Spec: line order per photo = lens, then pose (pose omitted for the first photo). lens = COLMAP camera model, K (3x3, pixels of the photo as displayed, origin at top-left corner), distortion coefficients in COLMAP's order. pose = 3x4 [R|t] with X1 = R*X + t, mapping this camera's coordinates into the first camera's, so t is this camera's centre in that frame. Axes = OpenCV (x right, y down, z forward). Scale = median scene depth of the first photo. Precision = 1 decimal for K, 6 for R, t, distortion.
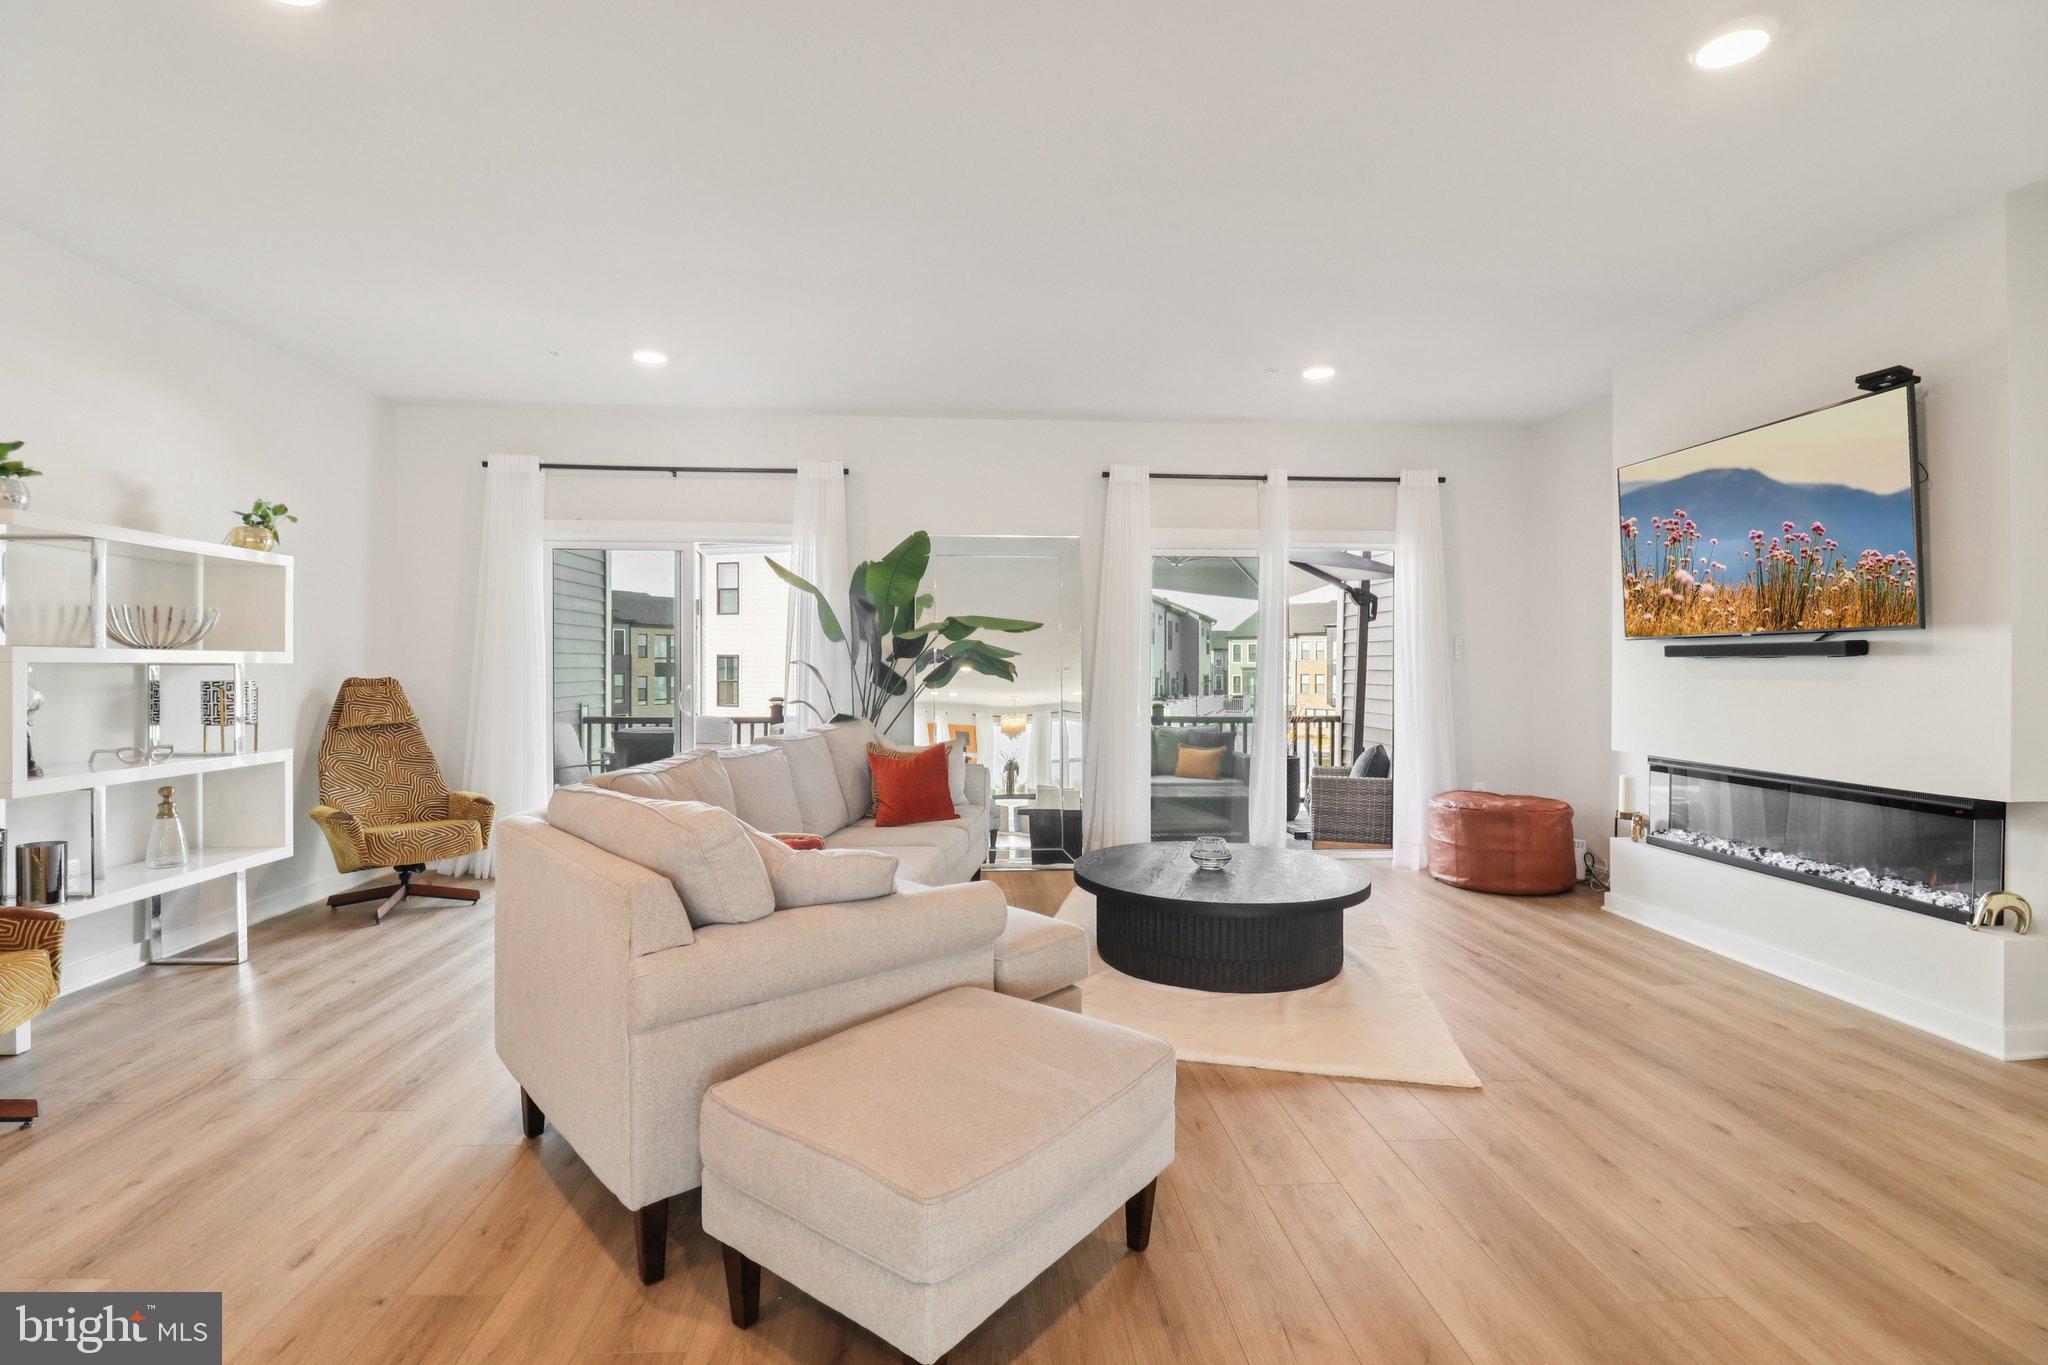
lens RADIAL K [[967.8, 0, 1007.0], [0, 967.8, 664.2], [0, 0, 1]] dist [-0.000790, -0.000376]
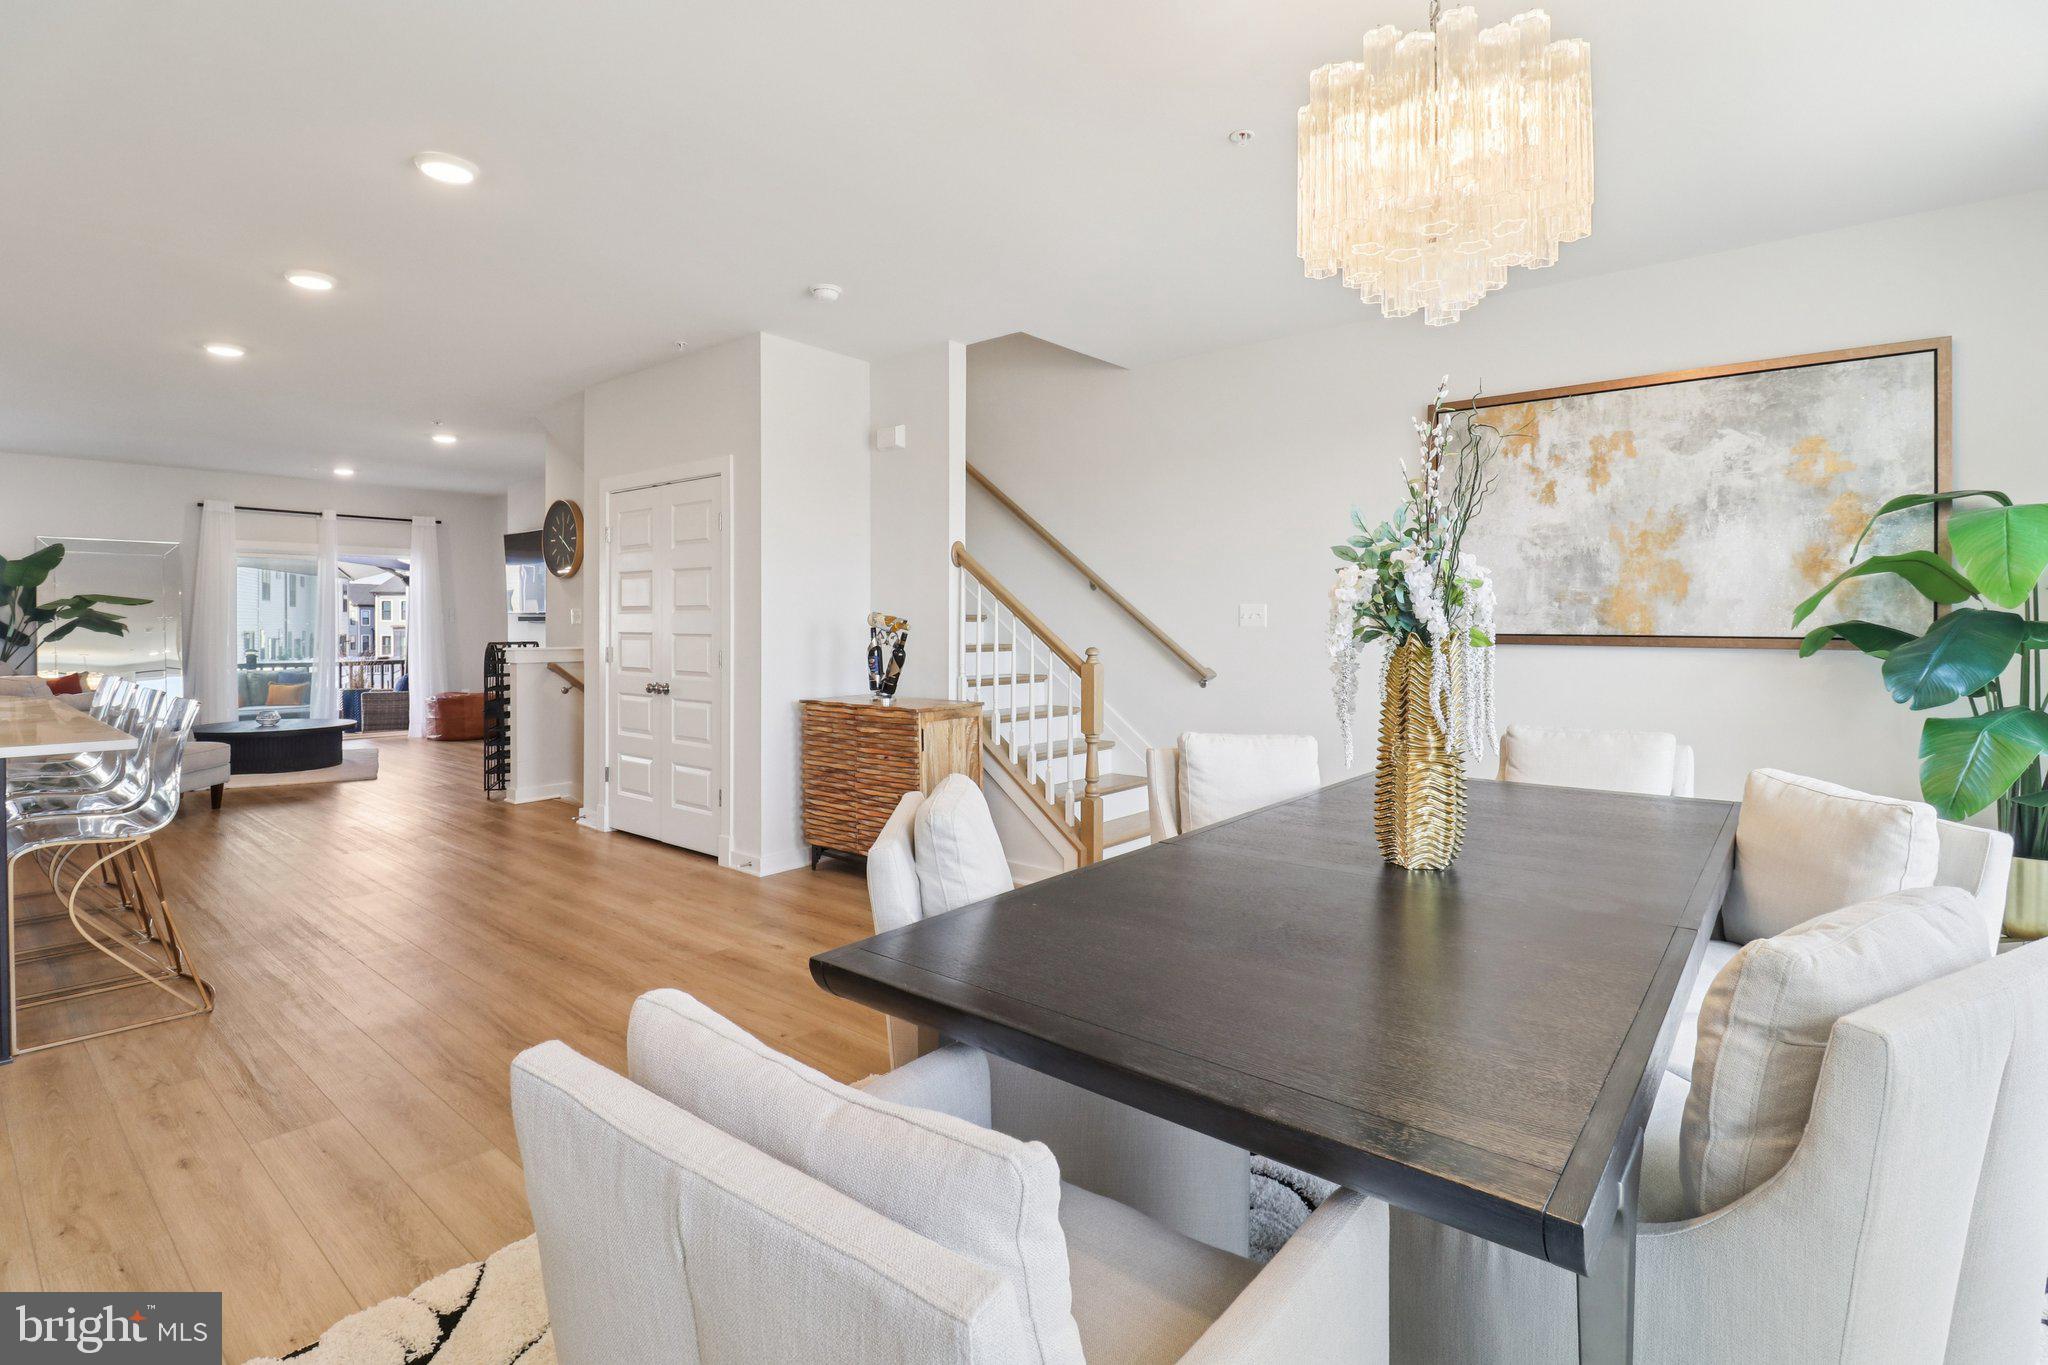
lens RADIAL K [[961.1, 0, 1030.9], [0, 961.1, 635.3], [0, 0, 1]] dist [-0.027375, -0.000177]
pose [[0.678342, -0.011678, 0.734654, -0.120336], [0.001405, 0.999892, 0.014598, -0.004371], [-0.734745, -0.008870, 0.678285, -1.156162]]
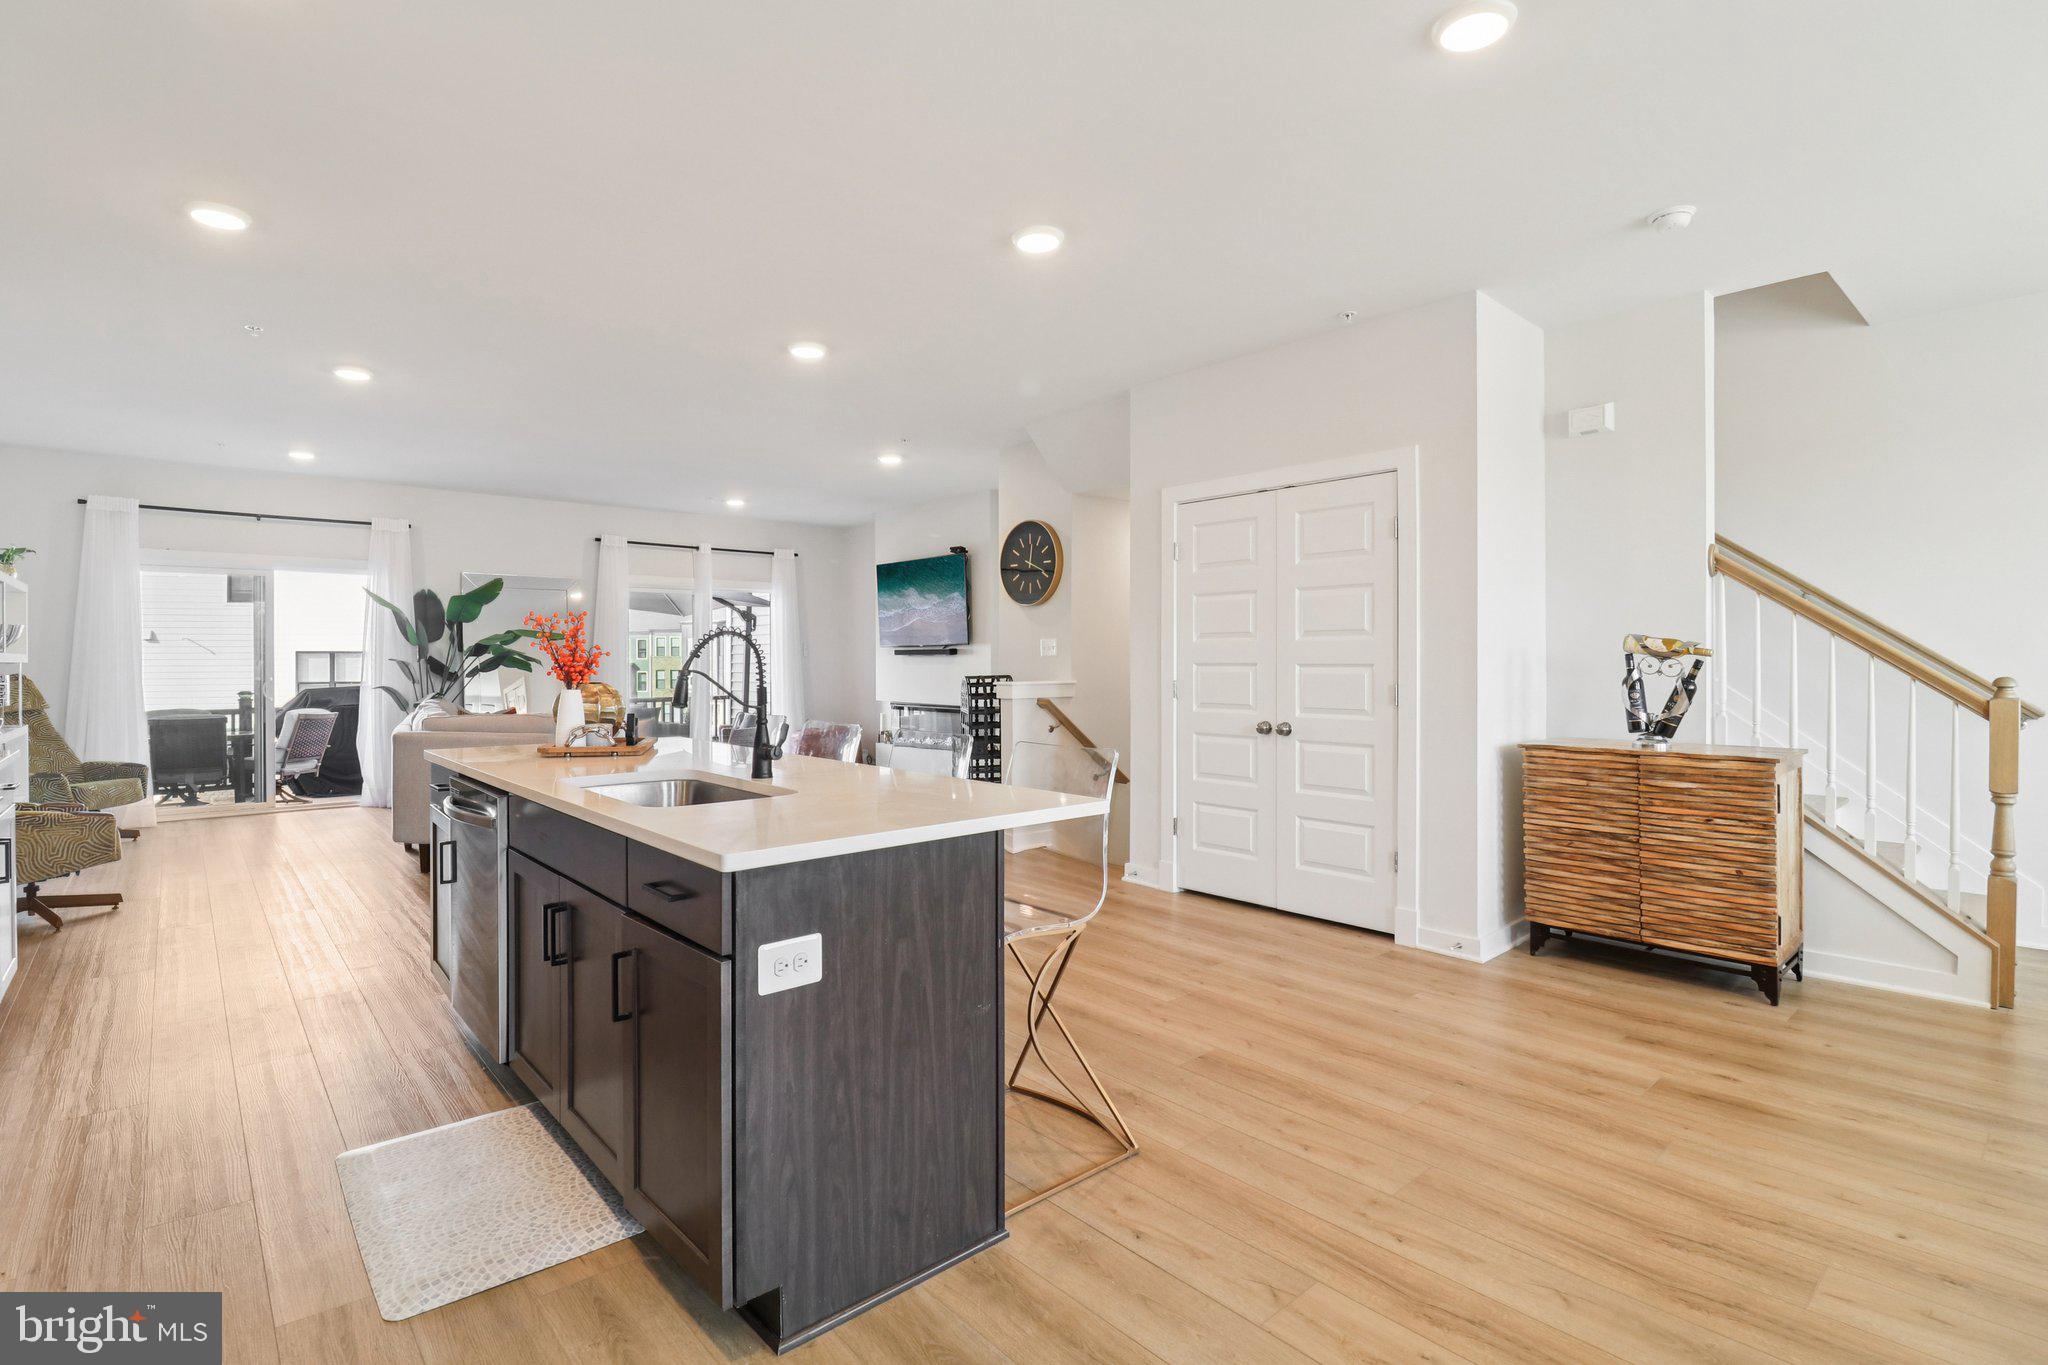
lens RADIAL K [[967.8, 0, 1007.0], [0, 967.8, 664.2], [0, 0, 1]] dist [-0.000790, -0.000376]
pose [[0.794137, -0.009943, 0.607657, -0.365740], [0.007624, 0.999950, 0.006399, 0.001019], [-0.607691, -0.000449, 0.794173, -0.726278]]
